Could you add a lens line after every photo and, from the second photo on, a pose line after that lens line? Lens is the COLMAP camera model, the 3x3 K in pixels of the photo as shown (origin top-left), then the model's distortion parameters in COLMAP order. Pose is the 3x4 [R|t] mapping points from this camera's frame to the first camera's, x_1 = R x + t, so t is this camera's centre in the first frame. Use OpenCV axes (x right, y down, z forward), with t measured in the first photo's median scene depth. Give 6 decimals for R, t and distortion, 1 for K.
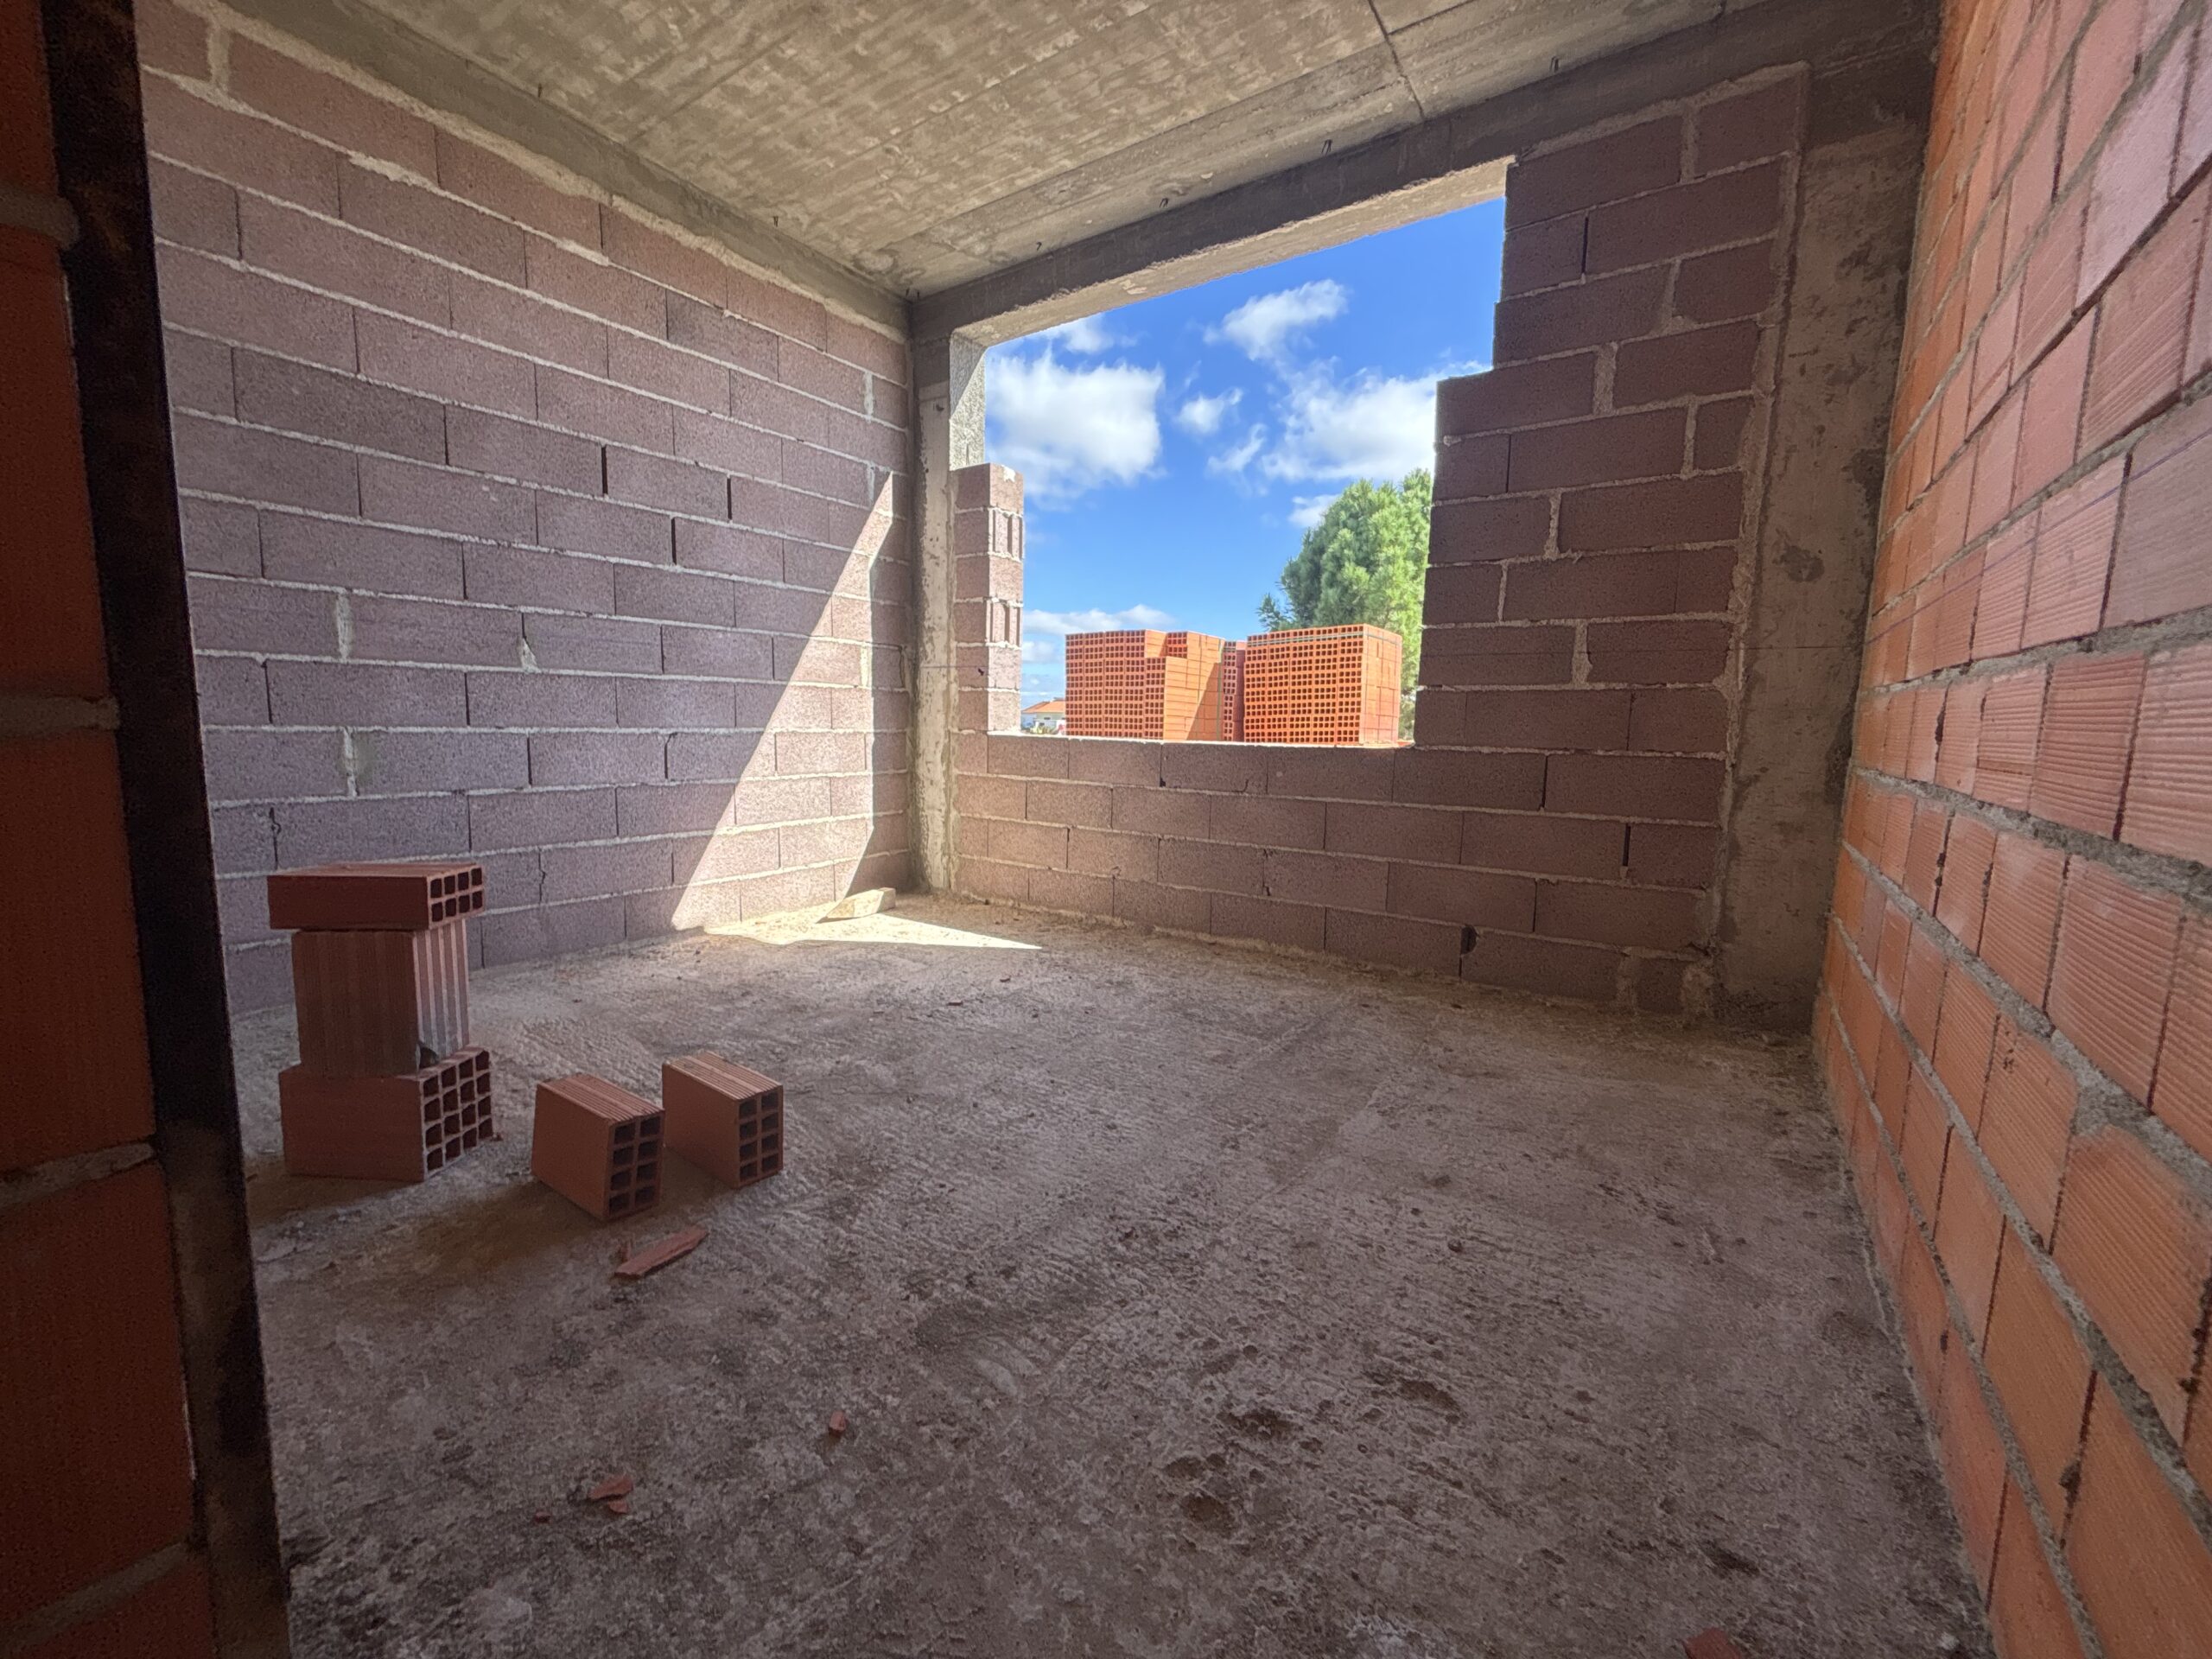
lens RADIAL K [[889.7, 0, 1099.2], [0, 889.7, 828.3], [0, 0, 1]] dist [-0.001282, 0.000437]
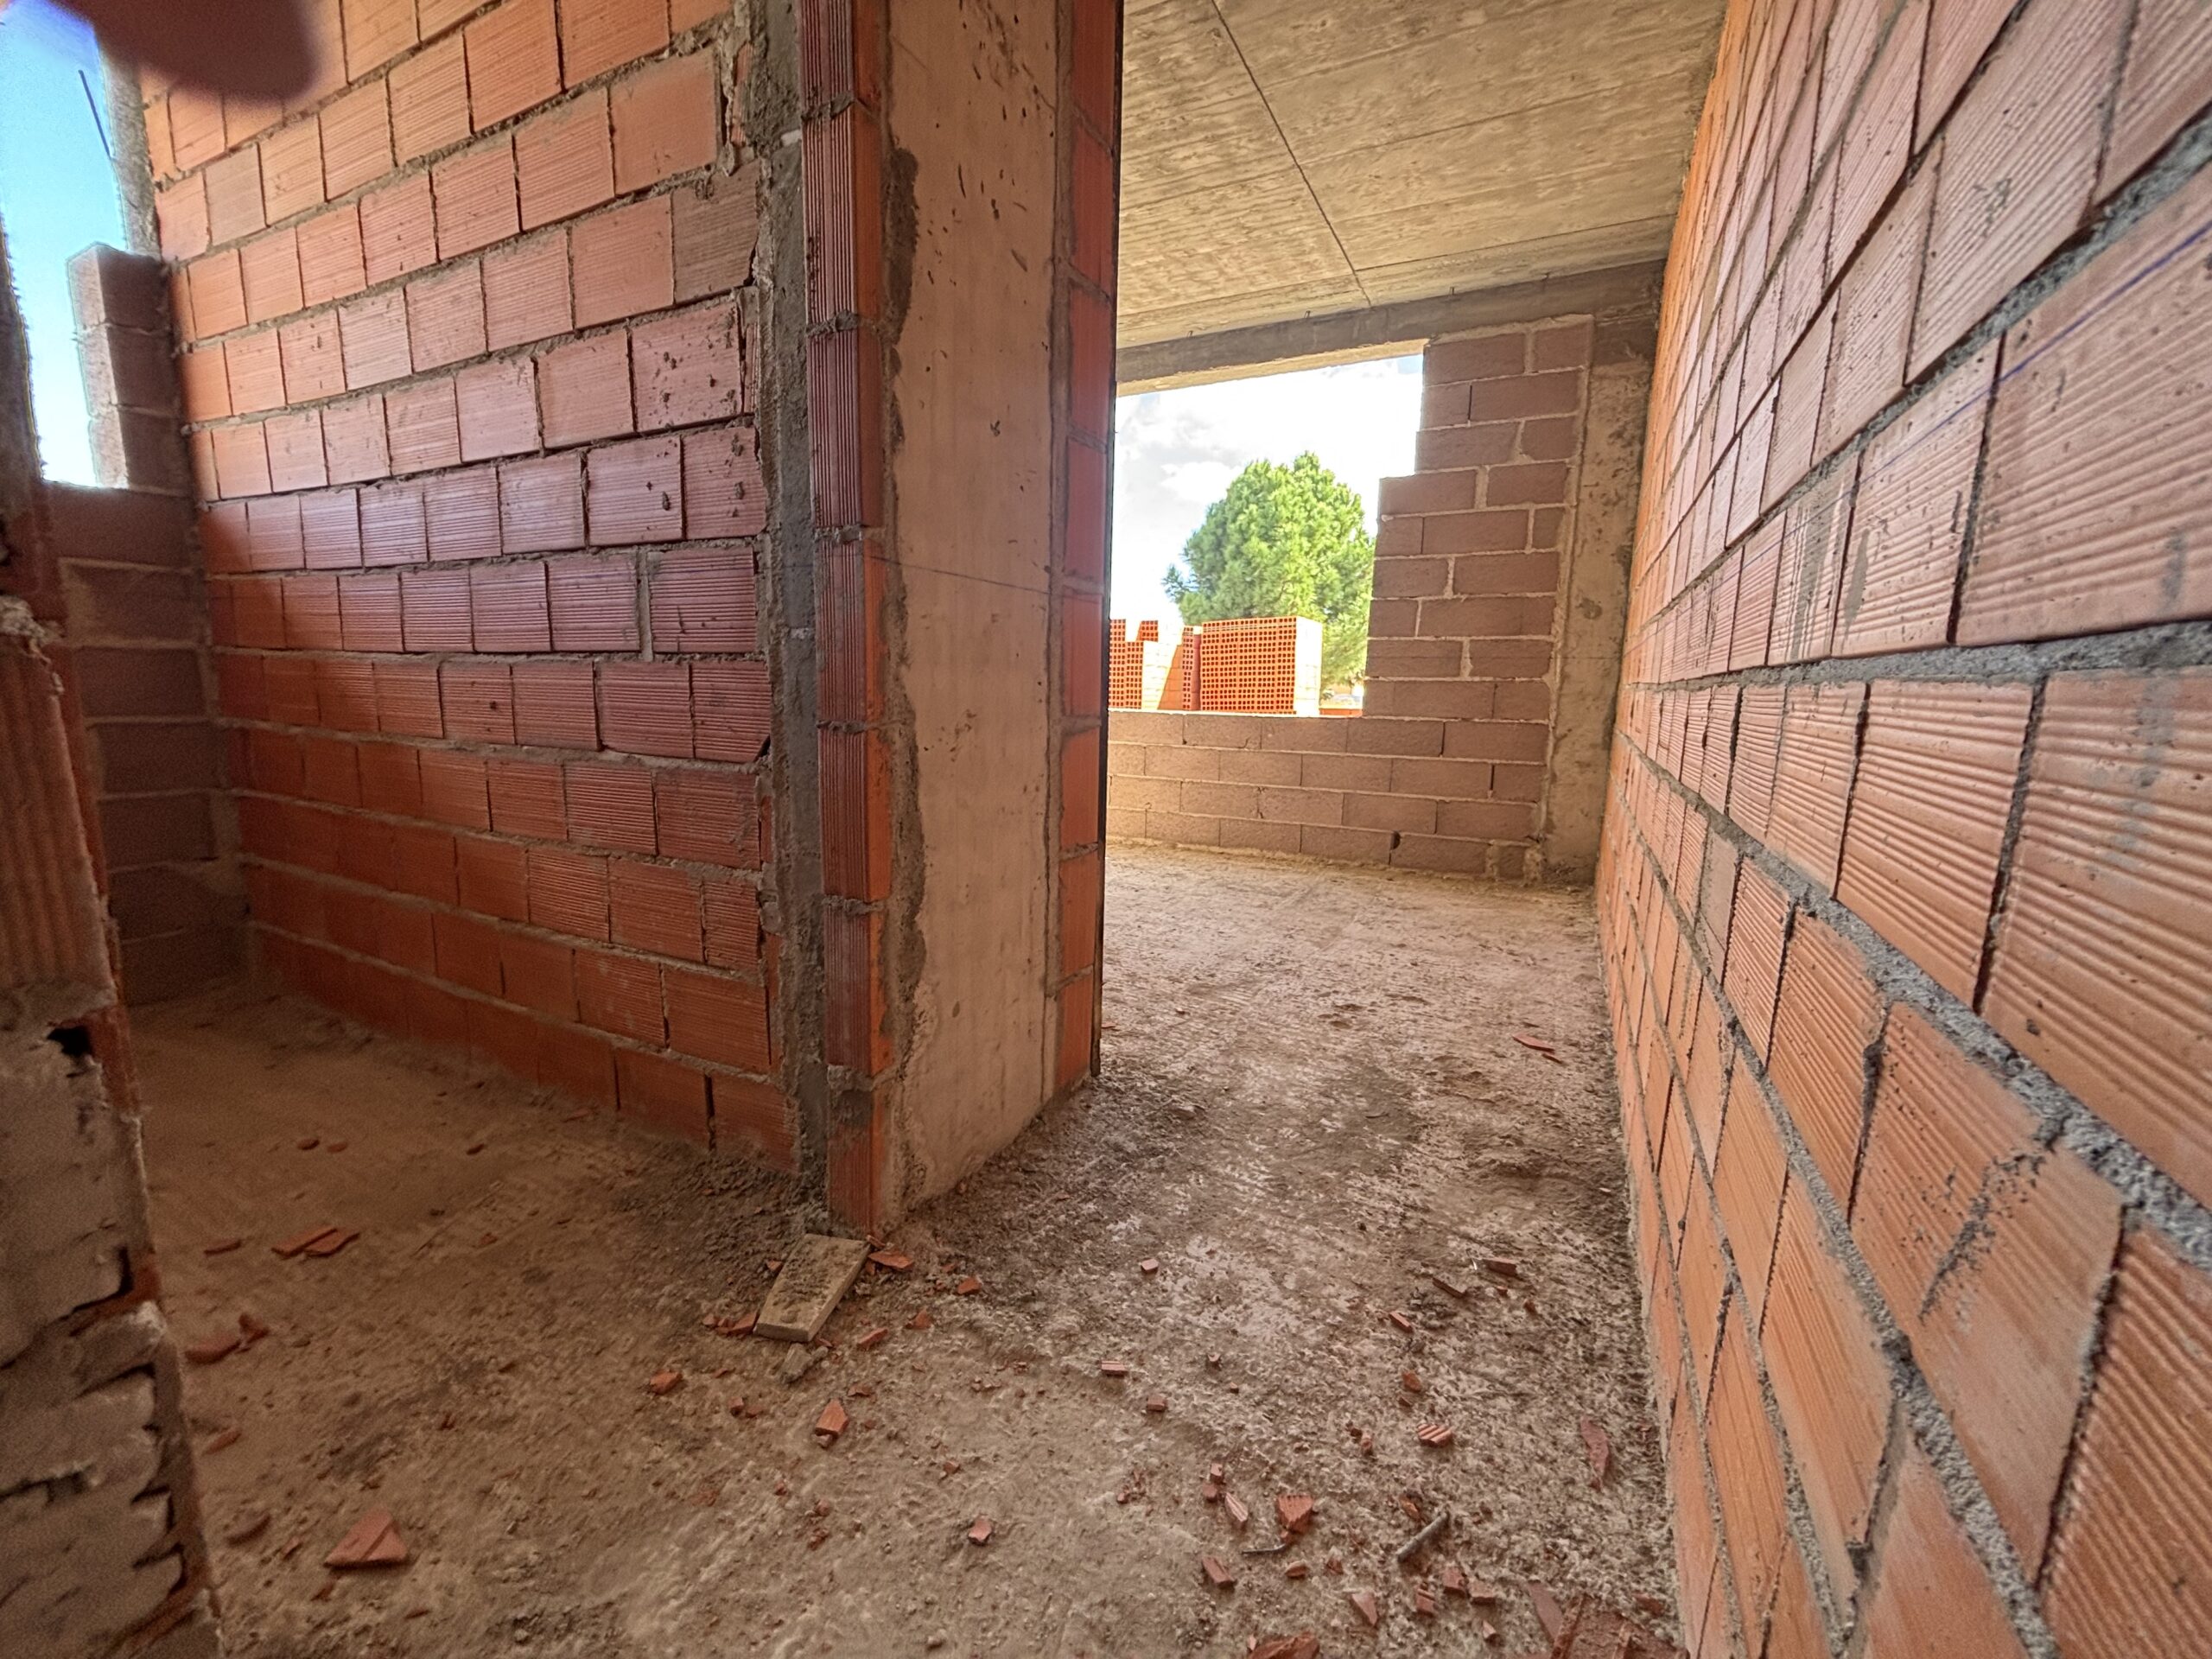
lens RADIAL K [[889.7, 0, 1098.0], [0, 889.7, 824.1], [0, 0, 1]] dist [-0.001282, 0.000437]
pose [[0.992720, -0.017711, 0.119136, -0.311586], [0.013204, 0.999171, 0.038511, 0.032268], [-0.119720, -0.036658, 0.992131, -0.517834]]
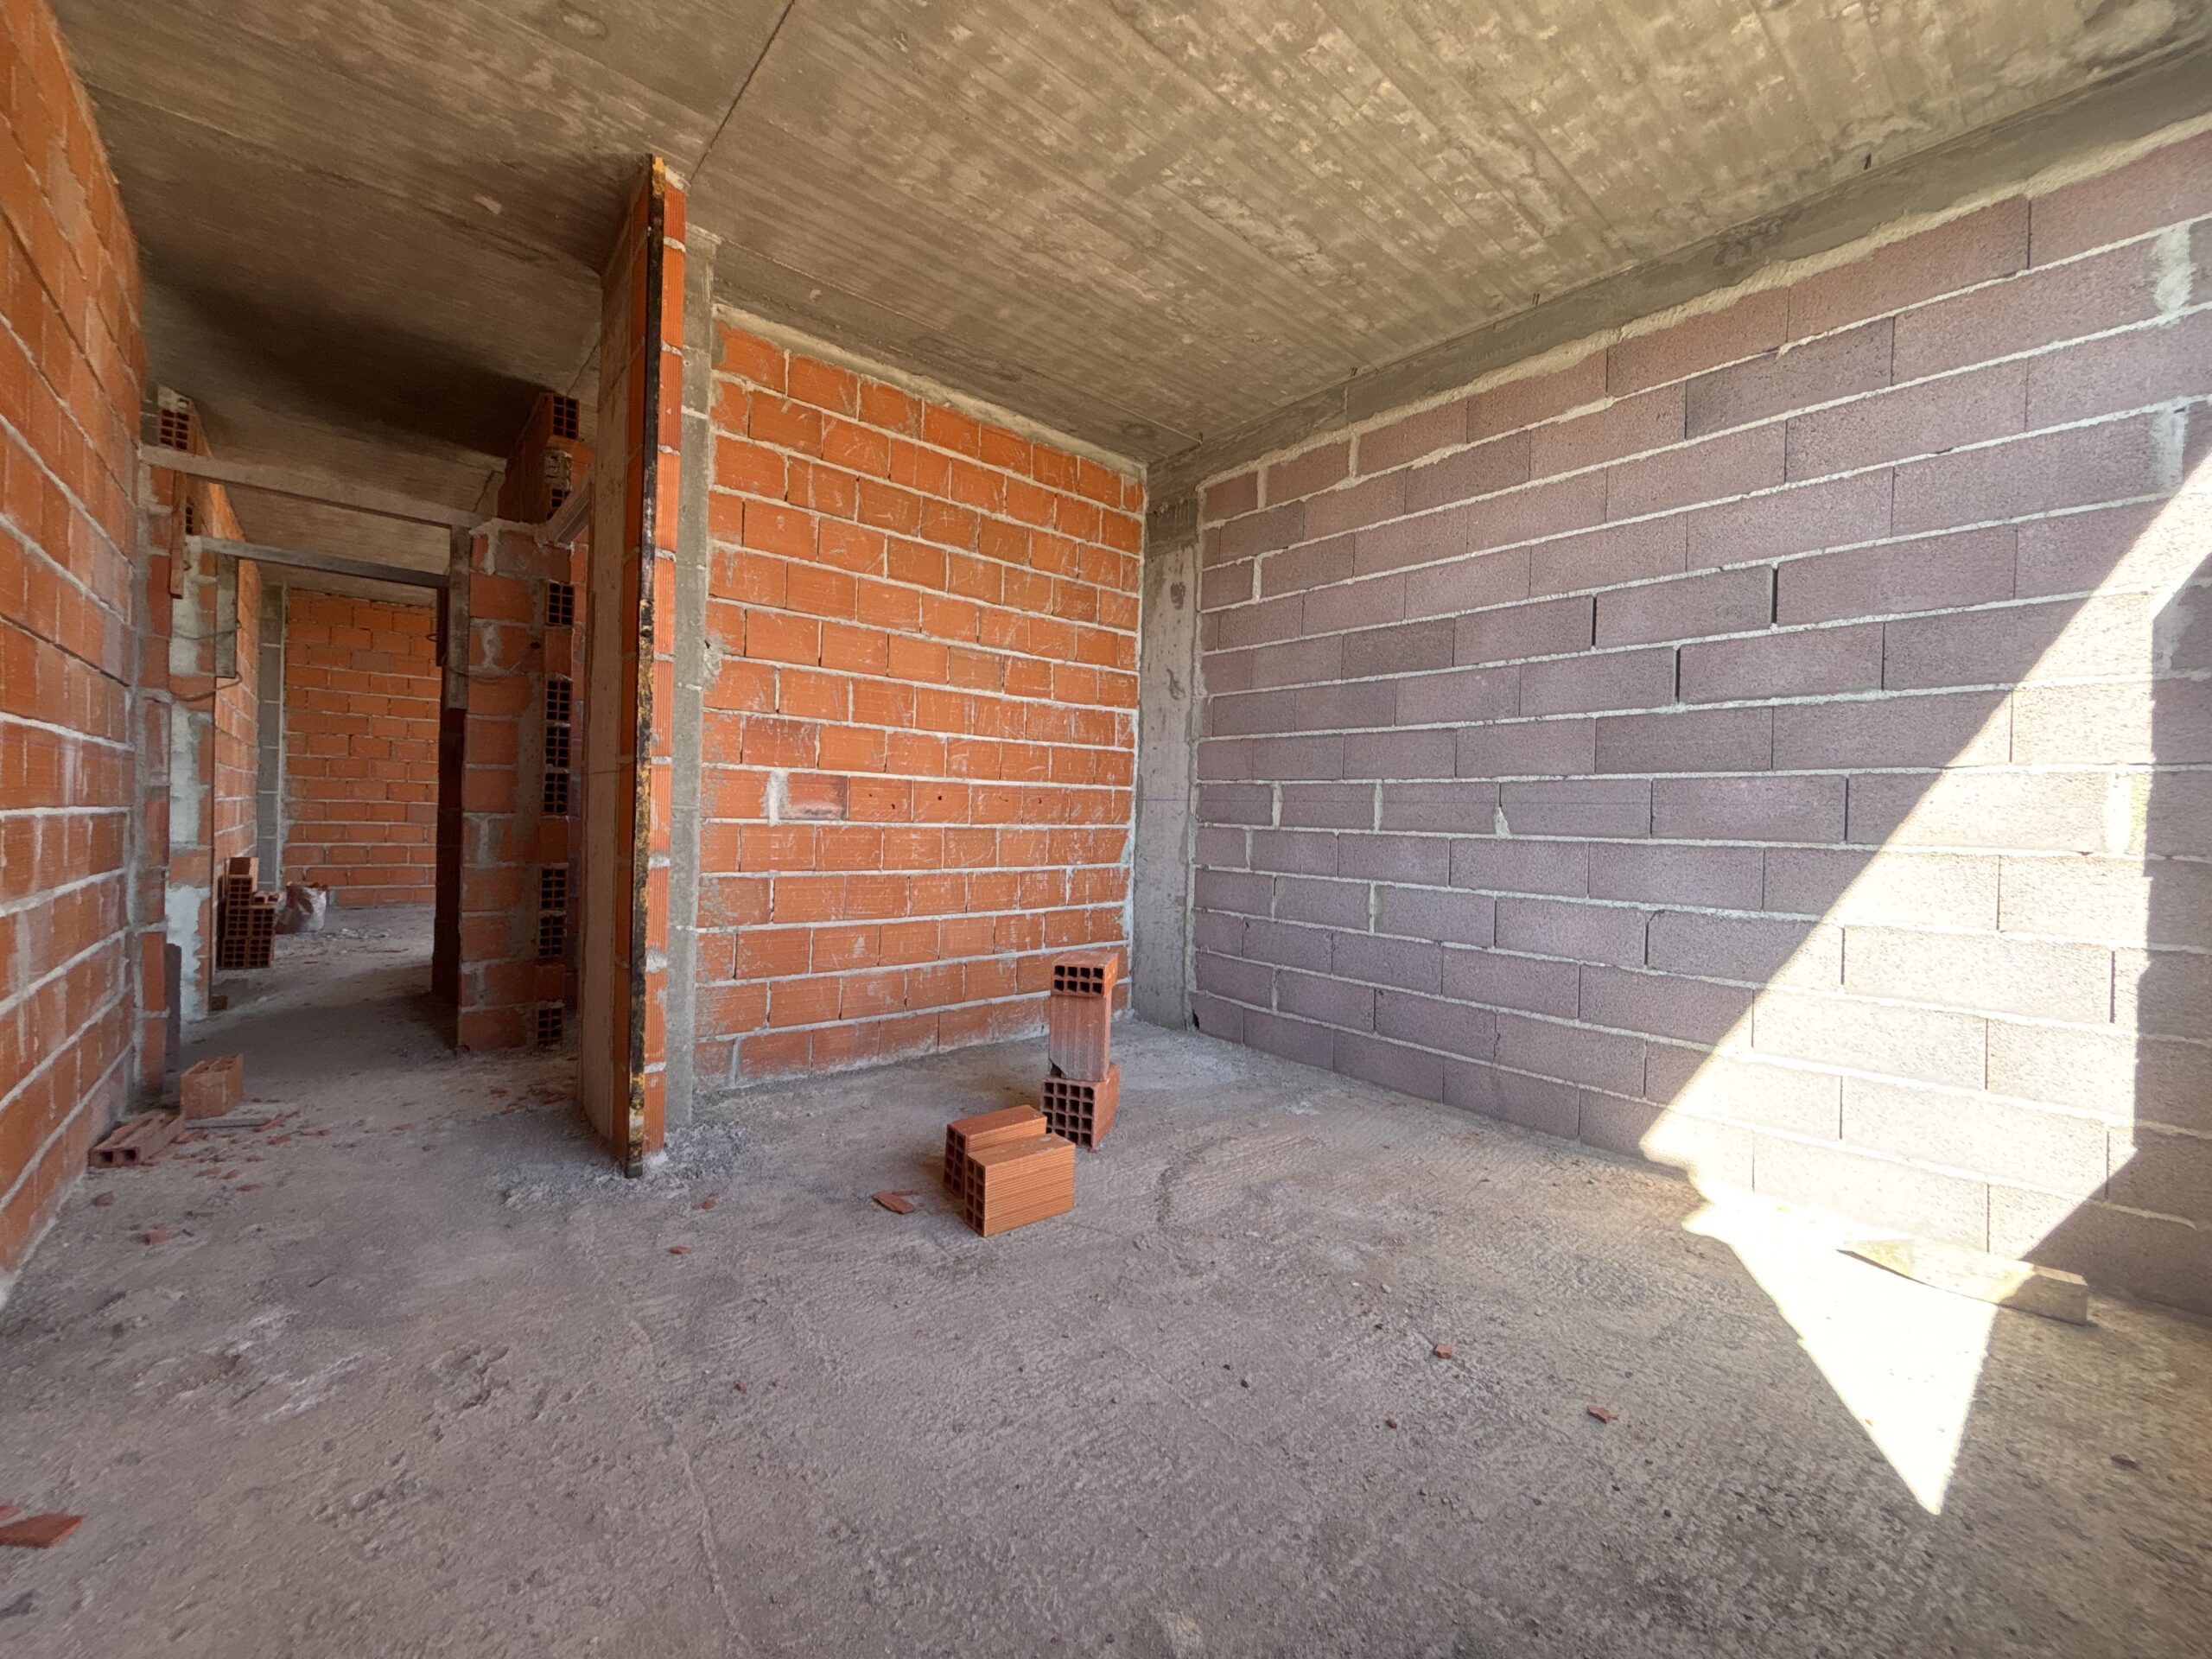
lens RADIAL K [[889.7, 0, 1099.6], [0, 889.7, 823.5], [0, 0, 1]] dist [-0.001282, 0.000437]
pose [[-0.251924, -0.019695, -0.967546, 0.525061], [-0.146946, 0.988978, 0.018130, -0.153564], [0.956525, 0.146745, -0.252042, 0.871731]]
